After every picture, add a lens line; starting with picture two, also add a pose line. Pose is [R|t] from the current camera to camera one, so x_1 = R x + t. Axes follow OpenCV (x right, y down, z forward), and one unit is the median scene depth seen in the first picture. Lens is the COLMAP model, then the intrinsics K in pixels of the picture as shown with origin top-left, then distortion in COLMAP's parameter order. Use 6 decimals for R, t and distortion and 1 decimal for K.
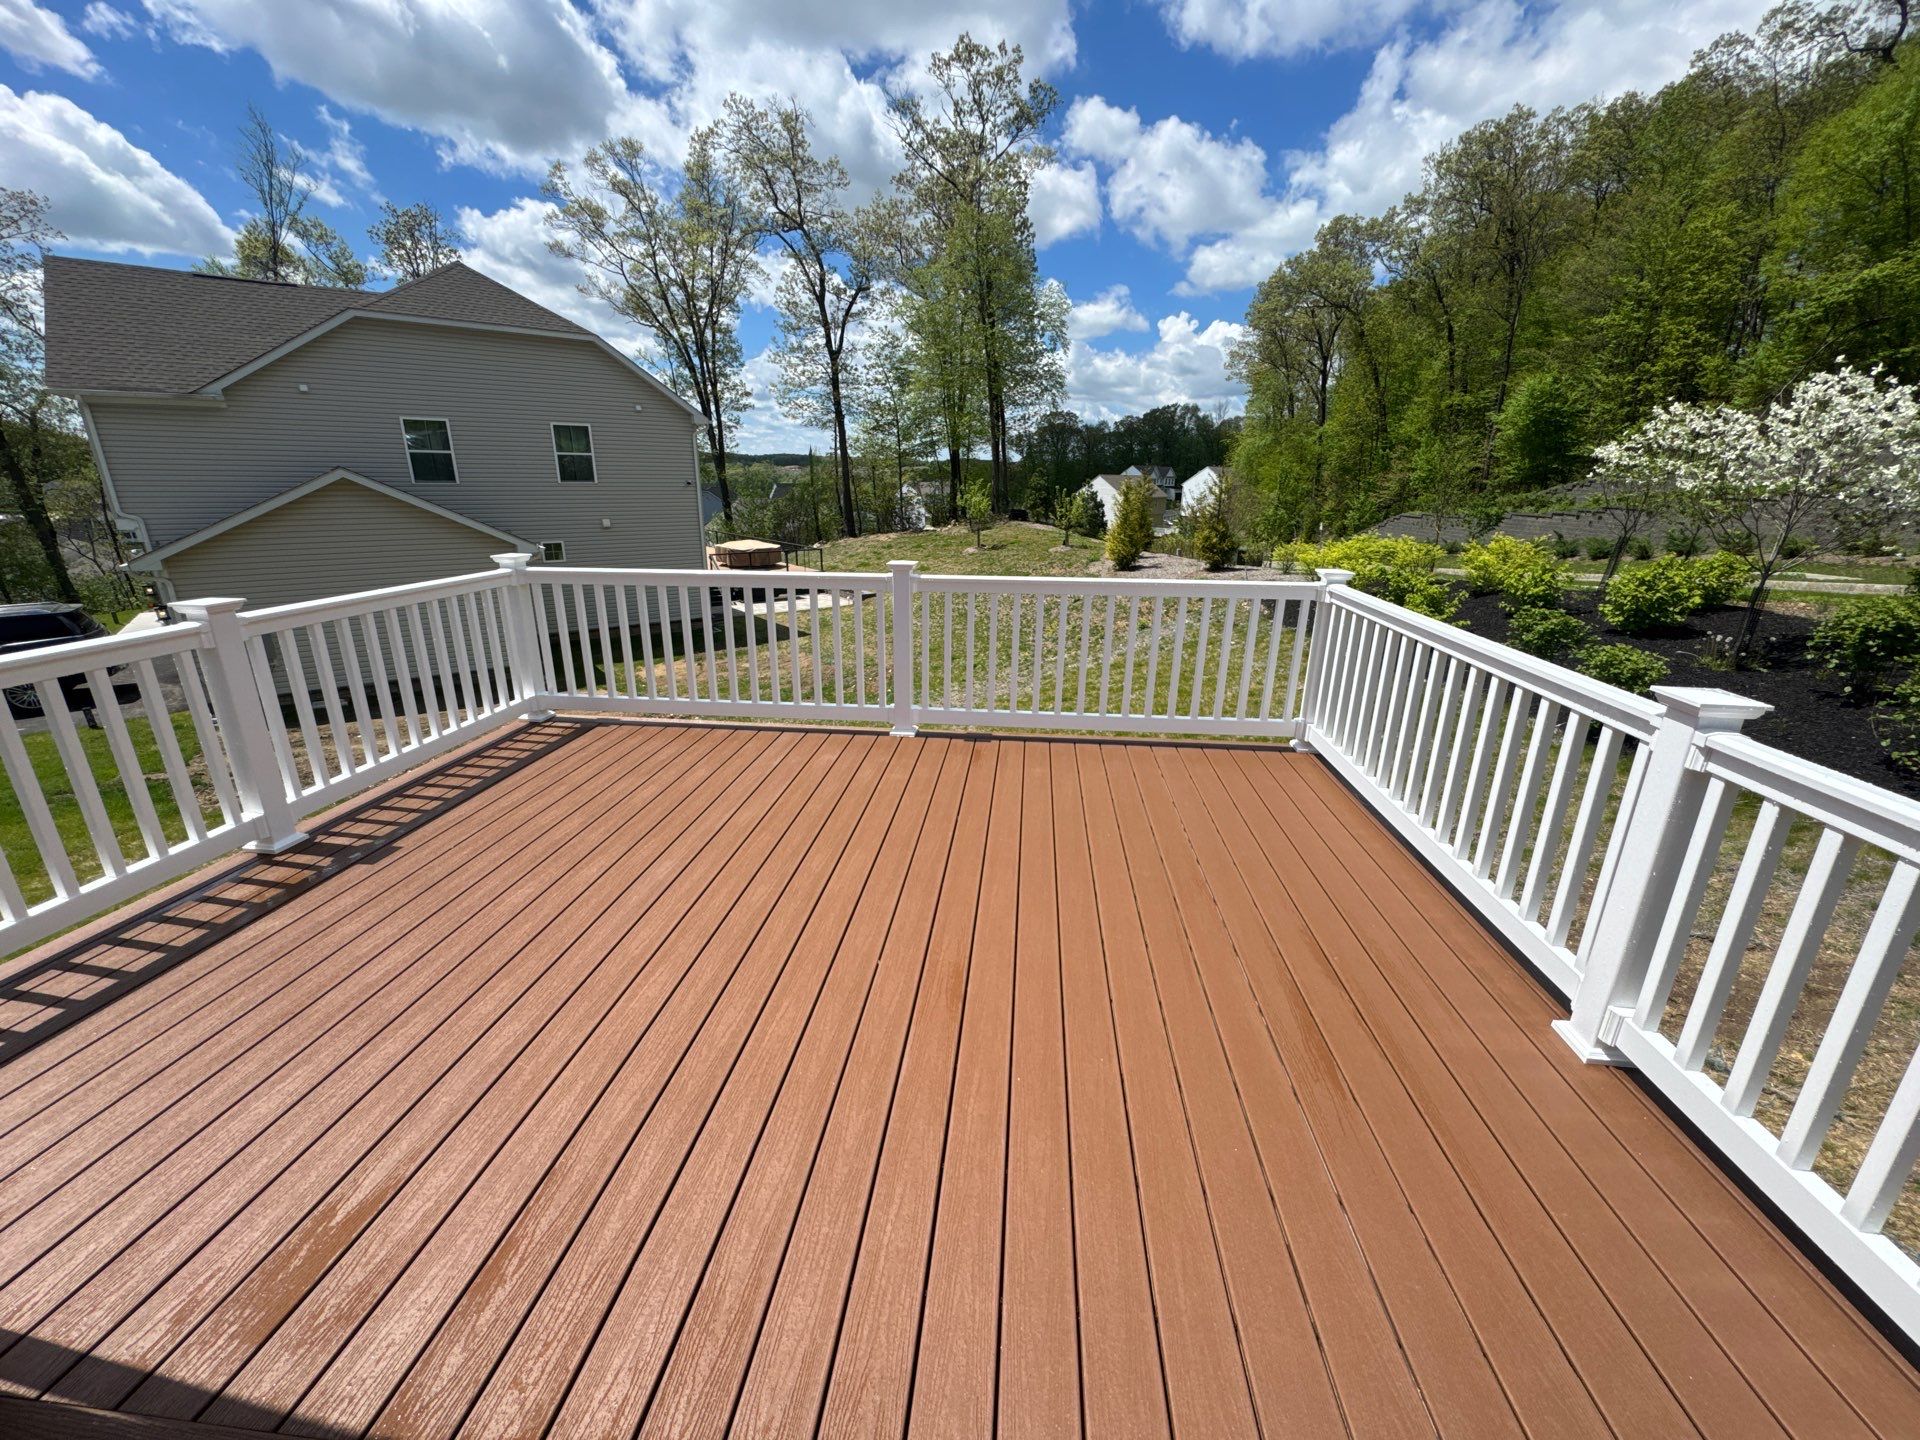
lens RADIAL K [[763.7, 0, 963.3], [0, 763.7, 714.6], [0, 0, 1]] dist [-0.003487, -0.000015]
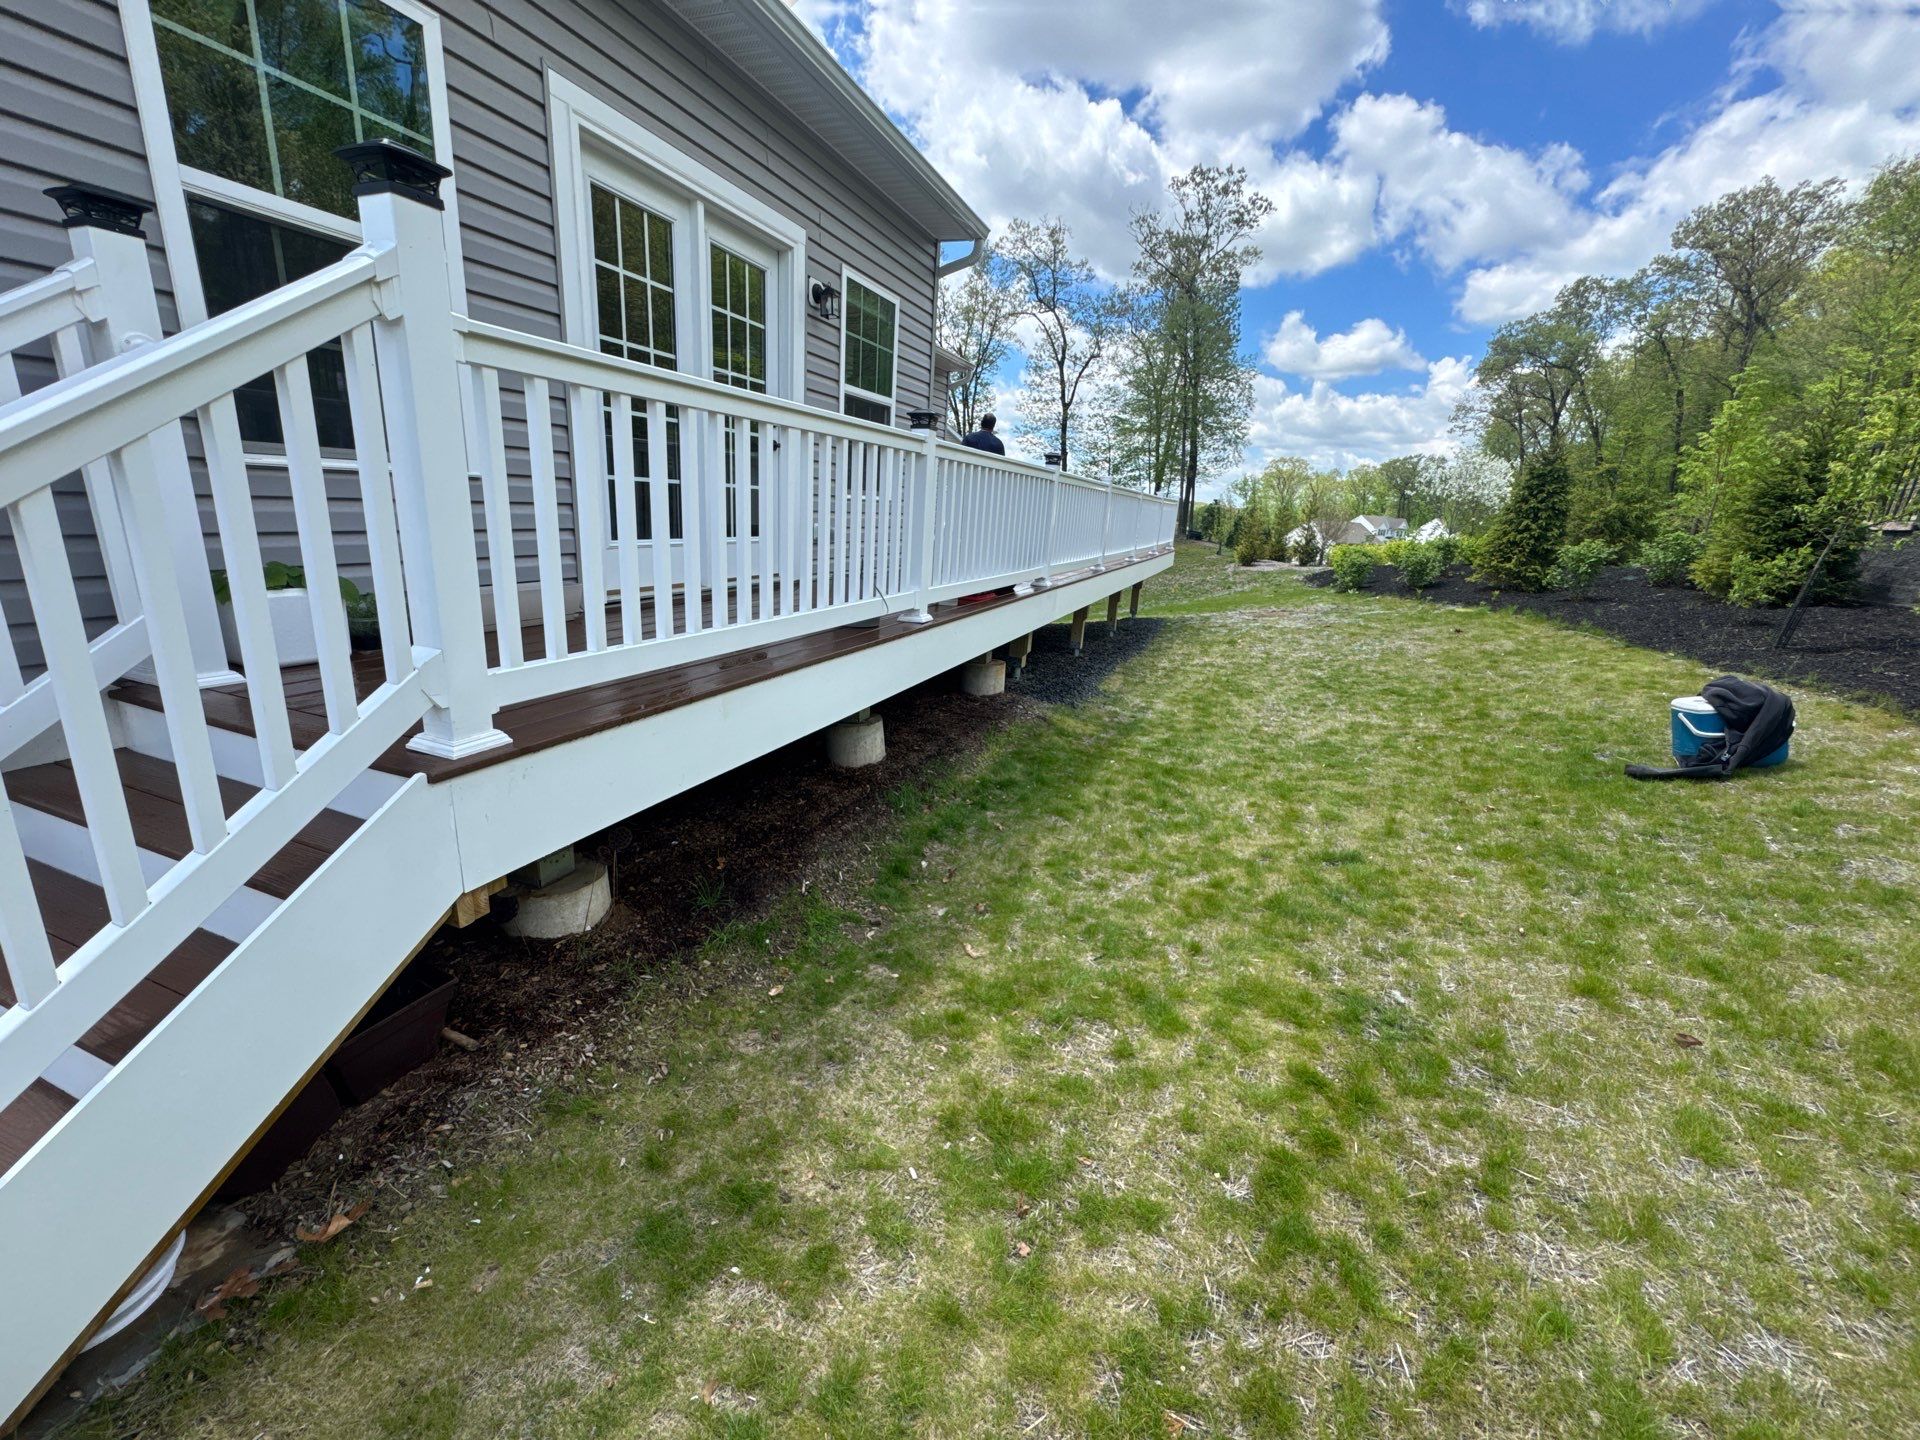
lens RADIAL K [[763.7, 0, 963.2], [0, 763.7, 715.6], [0, 0, 1]] dist [-0.003487, -0.000015]
pose [[0.961606, 0.121870, -0.245888, 0.043646], [-0.132246, 0.990874, -0.026070, 0.100525], [0.240467, 0.057587, 0.968948, -0.253817]]
